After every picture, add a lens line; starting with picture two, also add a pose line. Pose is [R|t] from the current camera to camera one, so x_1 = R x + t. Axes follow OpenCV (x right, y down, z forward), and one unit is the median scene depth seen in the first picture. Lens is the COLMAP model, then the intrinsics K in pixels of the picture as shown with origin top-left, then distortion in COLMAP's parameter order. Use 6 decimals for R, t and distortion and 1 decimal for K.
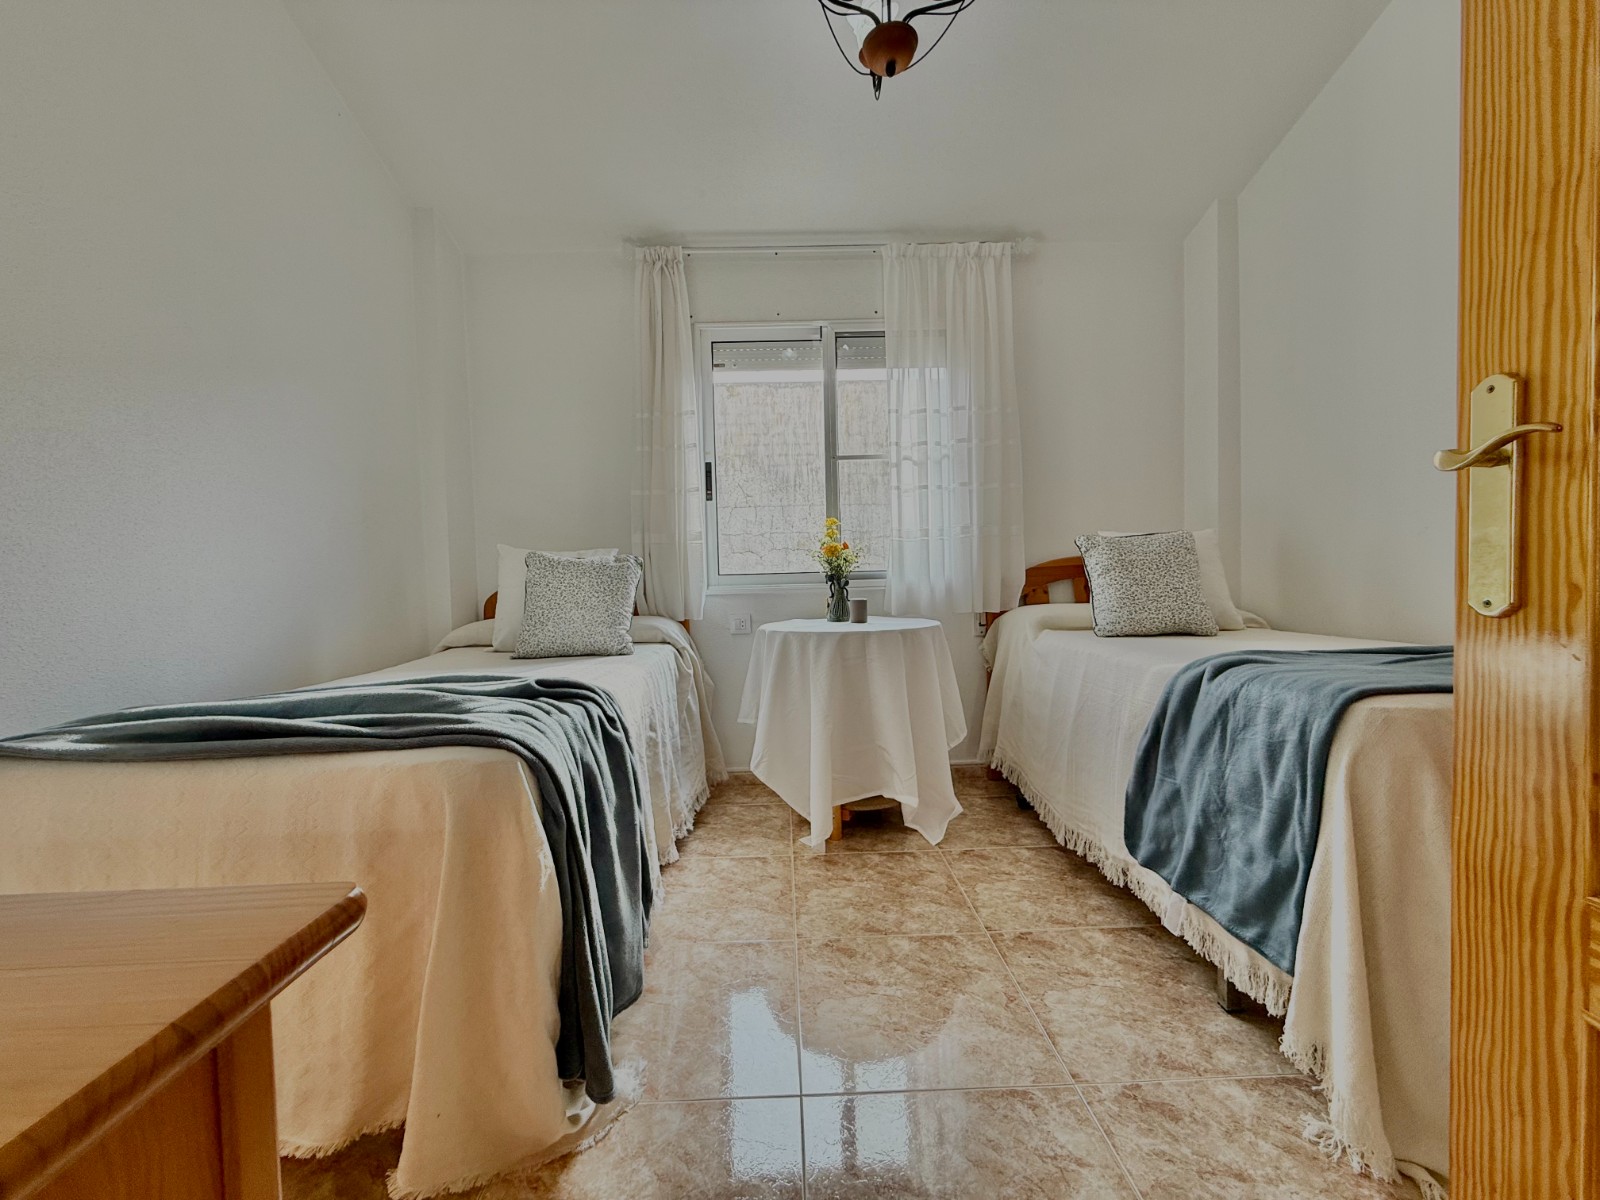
lens RADIAL K [[636.3, 0, 792.1], [0, 636.3, 599.5], [0, 0, 1]] dist [-0.001515, 0.000106]
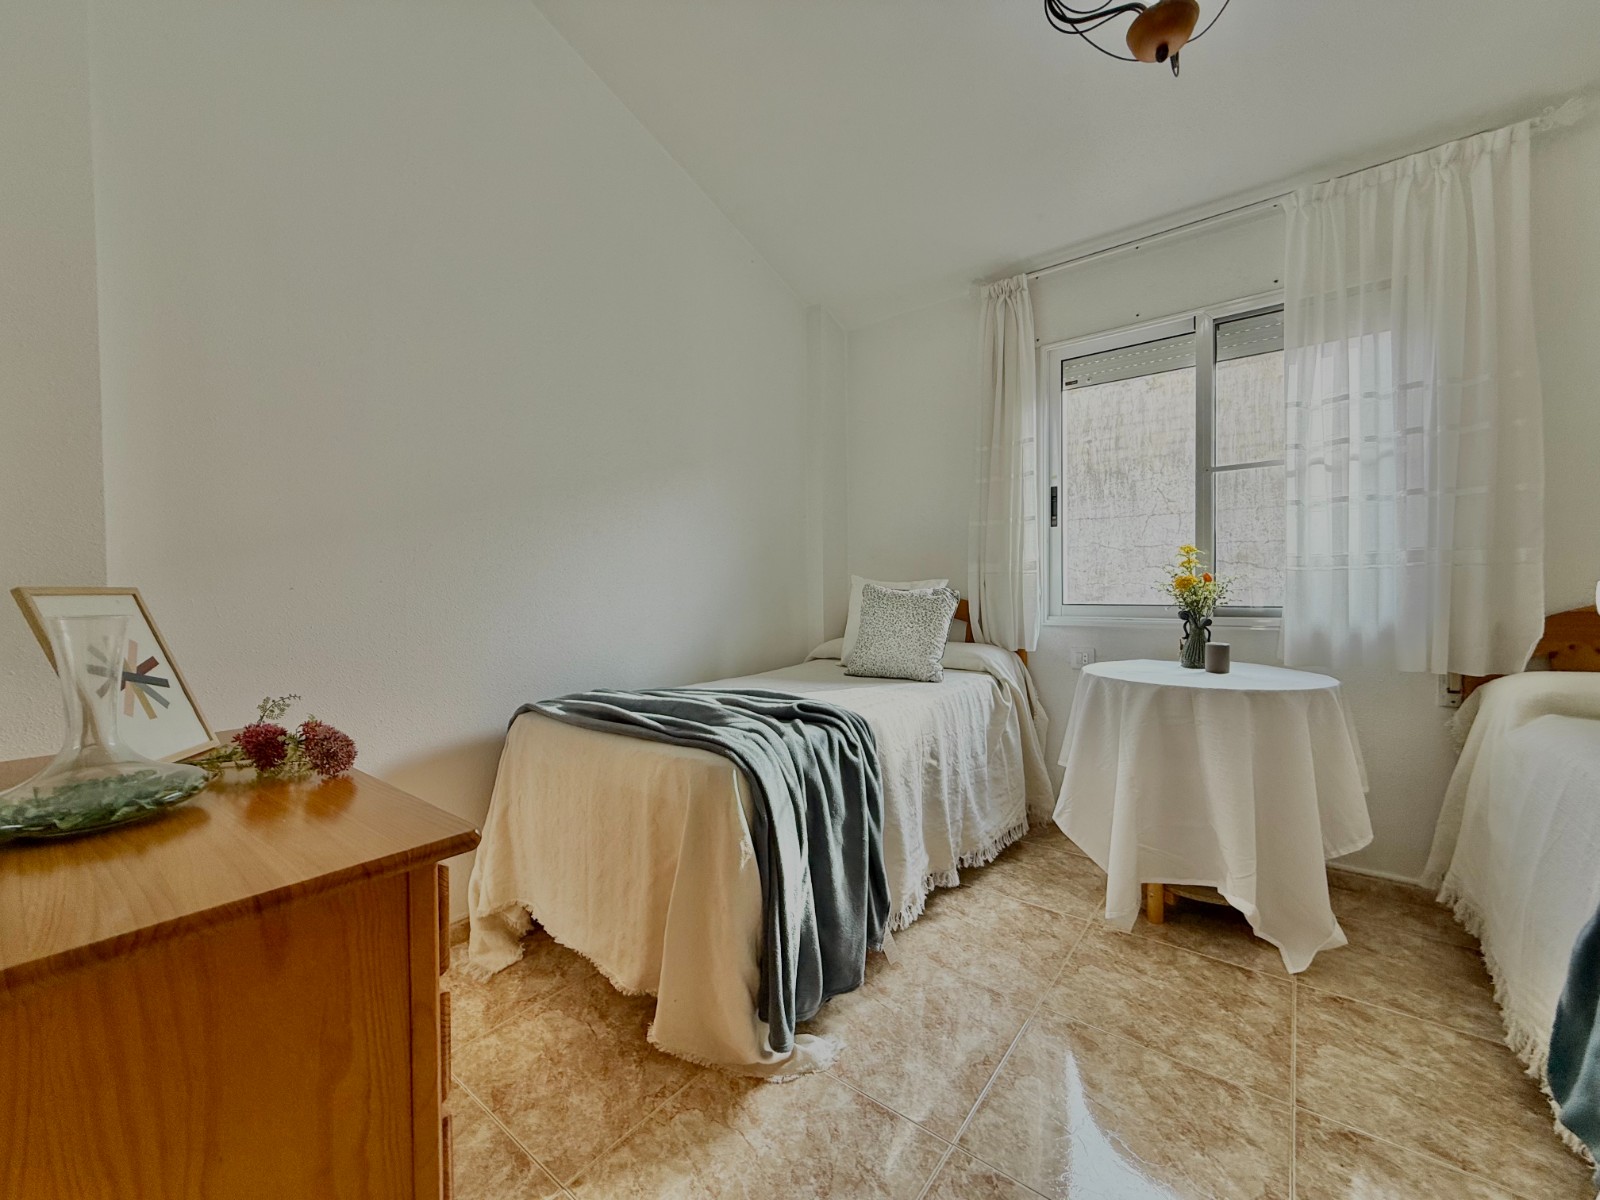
lens RADIAL K [[636.3, 0, 792.1], [0, 636.3, 599.5], [0, 0, 1]] dist [-0.001515, 0.000106]
pose [[0.770841, 0.031933, -0.636227, 0.212724], [-0.032244, 0.999418, 0.011096, -0.052006], [0.636211, 0.011961, 0.771422, 0.012619]]
